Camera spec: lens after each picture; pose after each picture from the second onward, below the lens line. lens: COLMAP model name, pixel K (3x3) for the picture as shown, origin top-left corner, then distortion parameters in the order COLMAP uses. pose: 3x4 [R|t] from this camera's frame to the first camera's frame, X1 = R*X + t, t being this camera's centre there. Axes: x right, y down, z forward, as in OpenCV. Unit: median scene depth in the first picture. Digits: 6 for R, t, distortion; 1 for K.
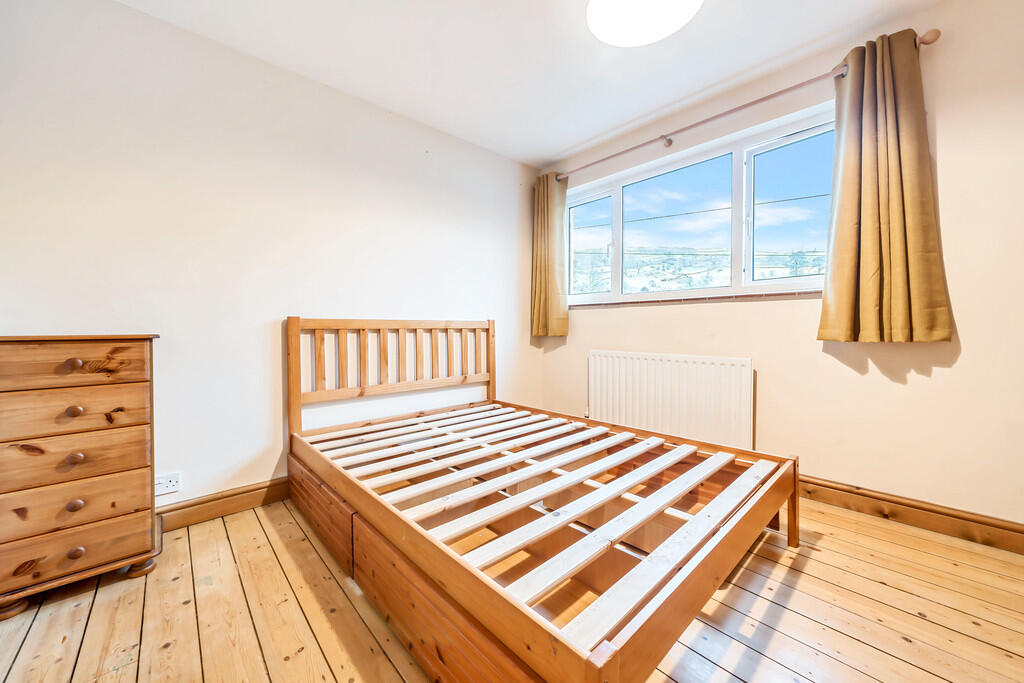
lens RADIAL K [[366.1, 0, 521.7], [0, 366.1, 332.5], [0, 0, 1]] dist [-0.002593, -0.000194]
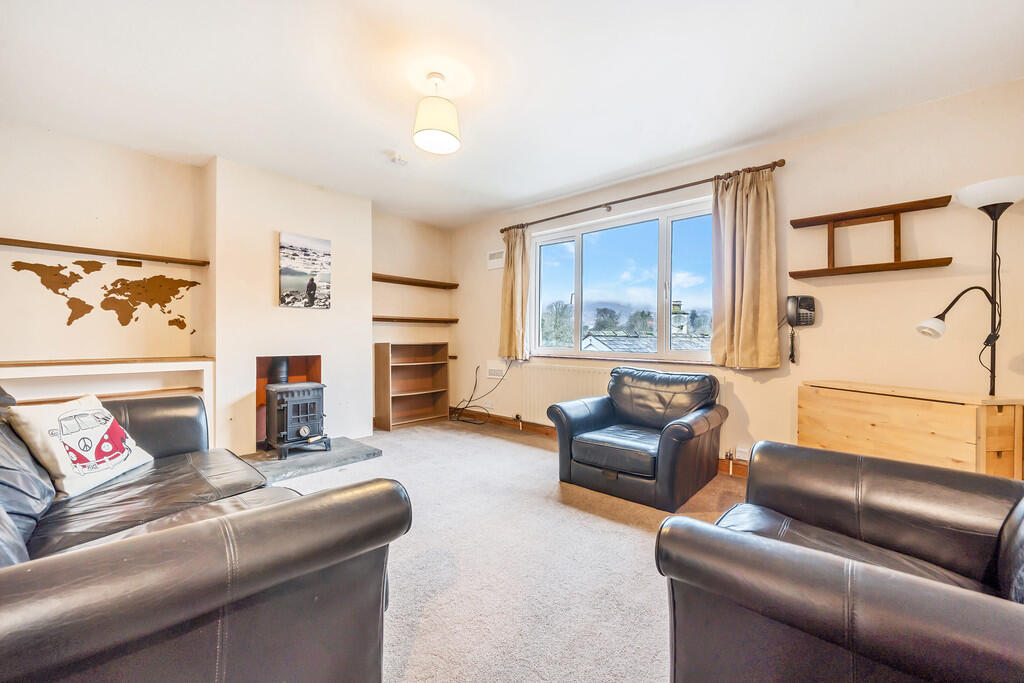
lens RADIAL K [[405.1, 0, 508.9], [0, 405.1, 340.4], [0, 0, 1]] dist [0.000041, -0.000263]
pose [[0.996661, 0.009000, 0.081150, -0.082963], [-0.009047, 0.999959, 0.000206, -0.029510], [-0.081145, -0.000939, 0.996702, -0.462427]]
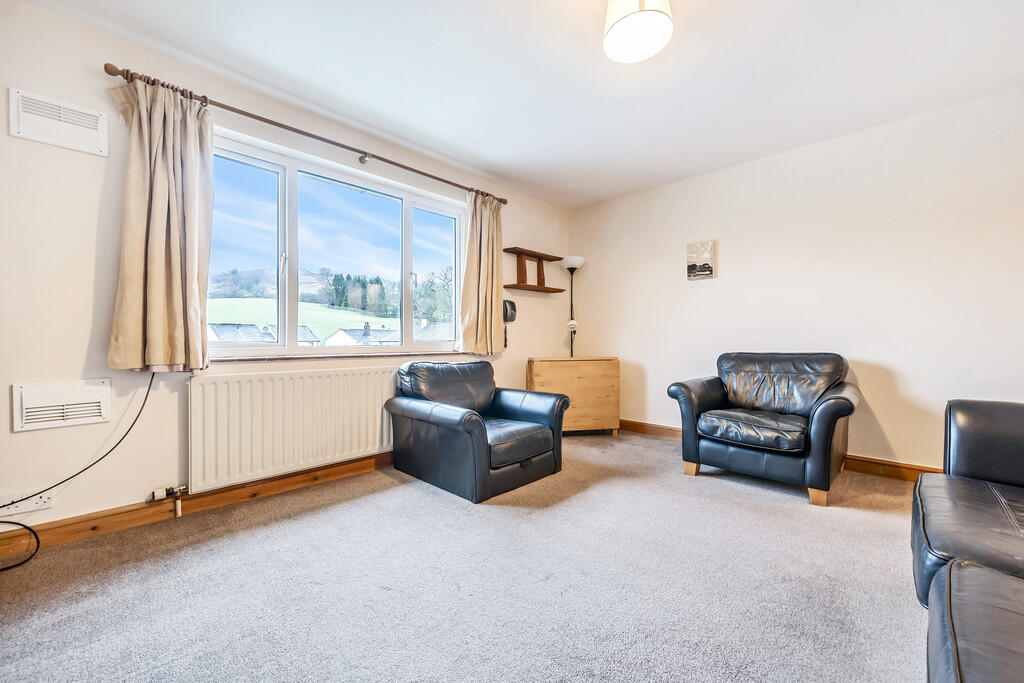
lens RADIAL K [[405.1, 0, 511.4], [0, 405.1, 338.8], [0, 0, 1]] dist [0.000041, -0.000263]
pose [[-0.046531, 0.005598, 0.998901, -0.767416], [0.006348, 0.999966, -0.005309, -0.001374], [-0.998897, 0.006094, -0.046565, 0.634731]]
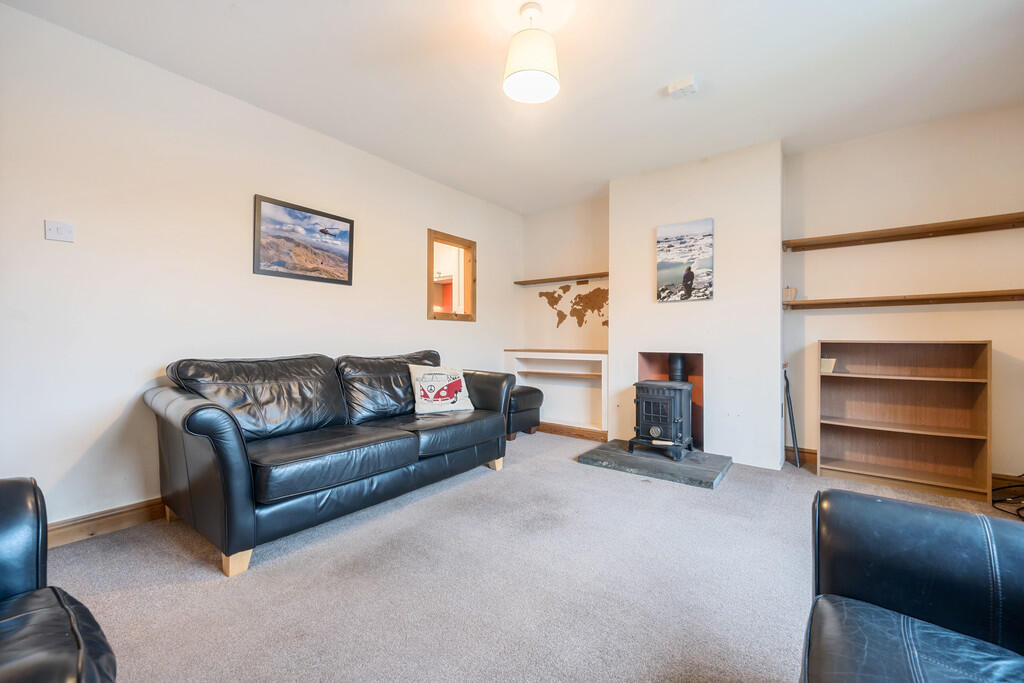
lens RADIAL K [[405.1, 0, 507.5], [0, 405.1, 342.2], [0, 0, 1]] dist [0.000041, -0.000263]
pose [[0.154226, 0.010973, -0.987975, 0.531573], [-0.007788, 0.999921, 0.009890, -0.012299], [0.988005, 0.006169, 0.154299, 0.265963]]
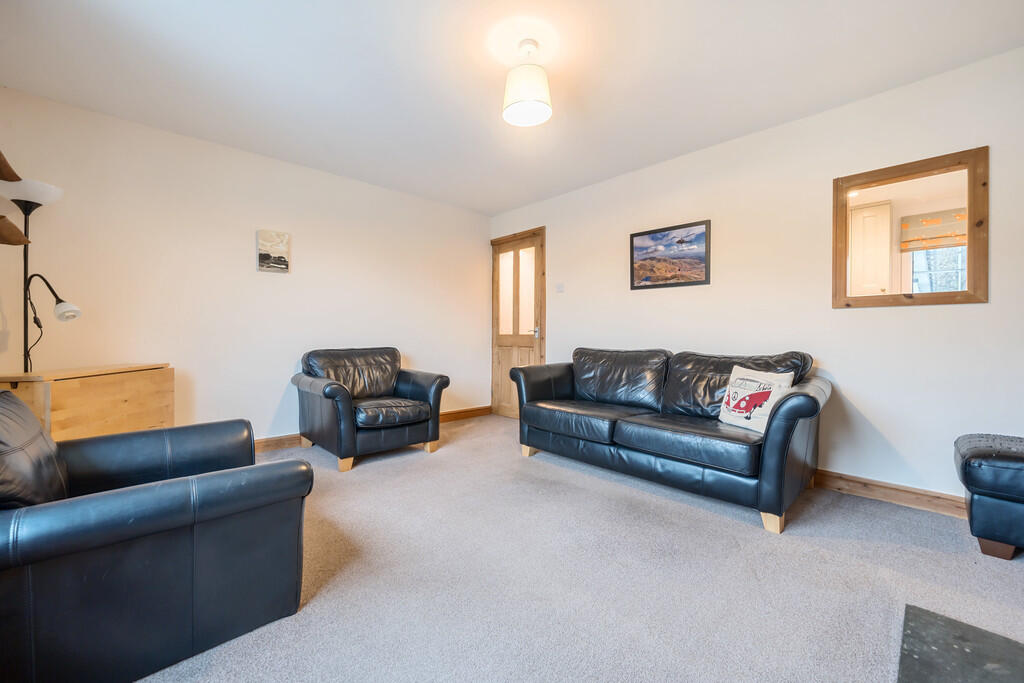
lens RADIAL K [[405.1, 0, 511.1], [0, 405.1, 338.6], [0, 0, 1]] dist [0.000041, -0.000263]
pose [[-0.999971, -0.000309, -0.007579, -0.131122], [-0.000410, 0.999911, 0.013344, -0.015777], [0.007574, 0.013347, -0.999882, 1.229431]]
